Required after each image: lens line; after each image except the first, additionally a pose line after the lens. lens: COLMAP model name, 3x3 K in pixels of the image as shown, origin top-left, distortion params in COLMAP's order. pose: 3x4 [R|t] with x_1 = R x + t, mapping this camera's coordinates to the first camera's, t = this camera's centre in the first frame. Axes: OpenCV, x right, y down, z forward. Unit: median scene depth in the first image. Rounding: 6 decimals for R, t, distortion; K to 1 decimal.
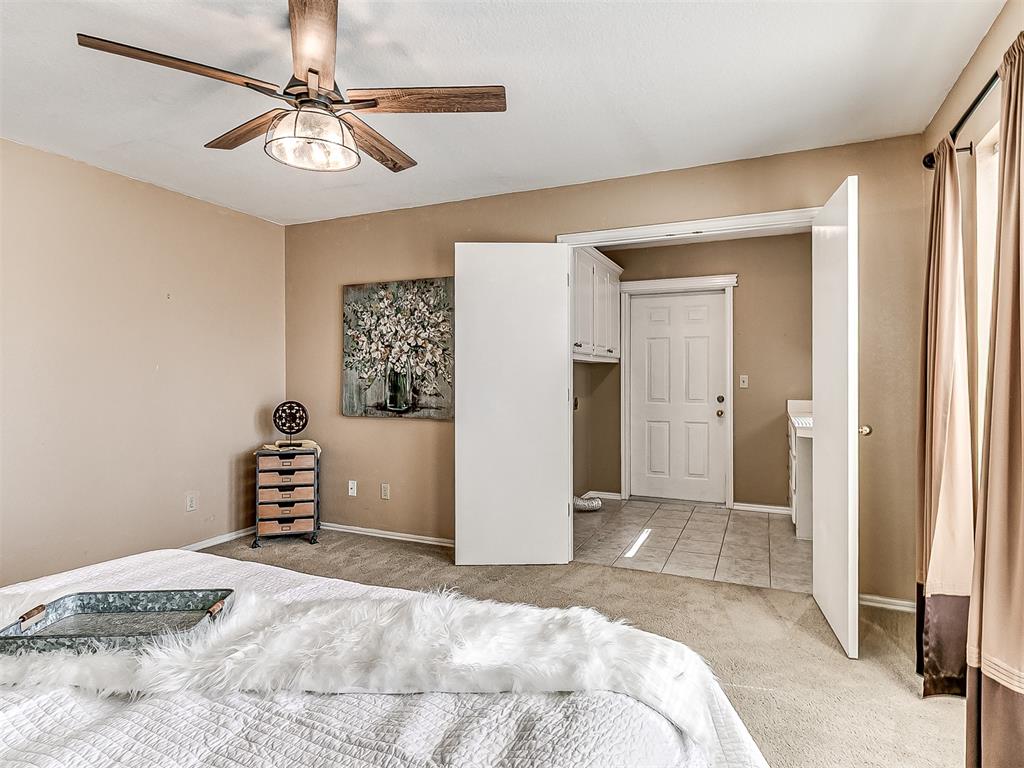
lens RADIAL K [[582.7, 0, 507.5], [0, 582.7, 387.3], [0, 0, 1]] dist [0.000999, 0.003942]
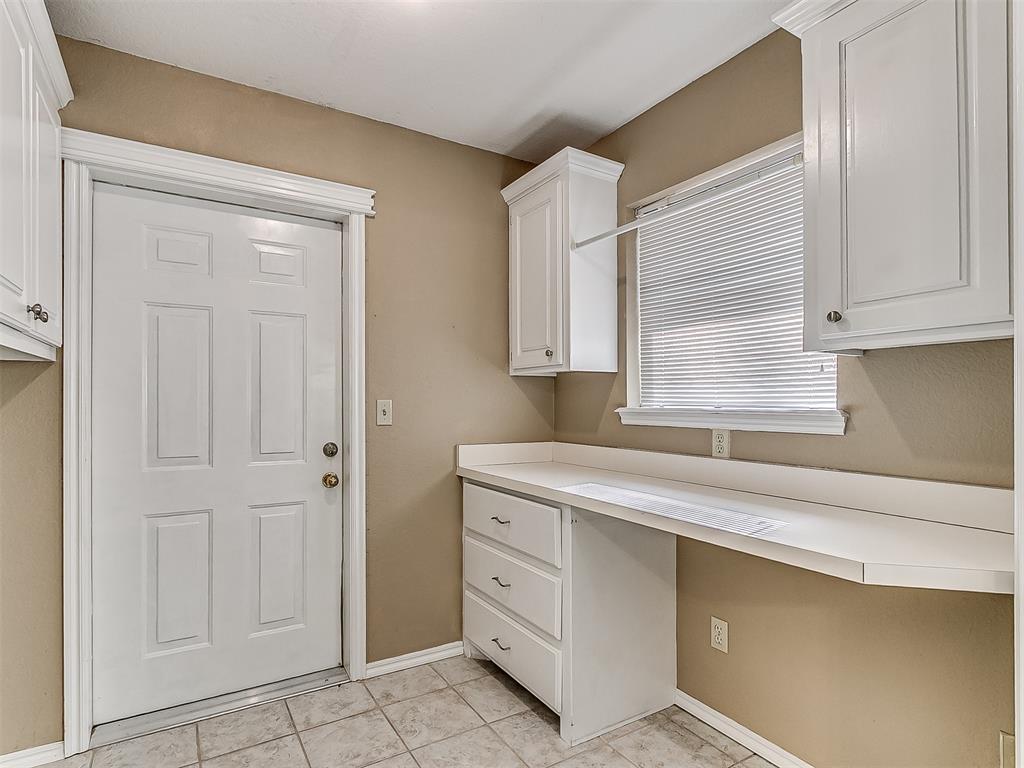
lens RADIAL K [[538.6, 0, 497.5], [0, 538.6, 404.3], [0, 0, 1]] dist [-0.002223, -0.000210]
pose [[0.579199, -0.000097, 0.815186, 0.111627], [0.013222, 0.999870, -0.009275, -0.013759], [-0.815079, 0.016150, 0.579125, 0.811981]]
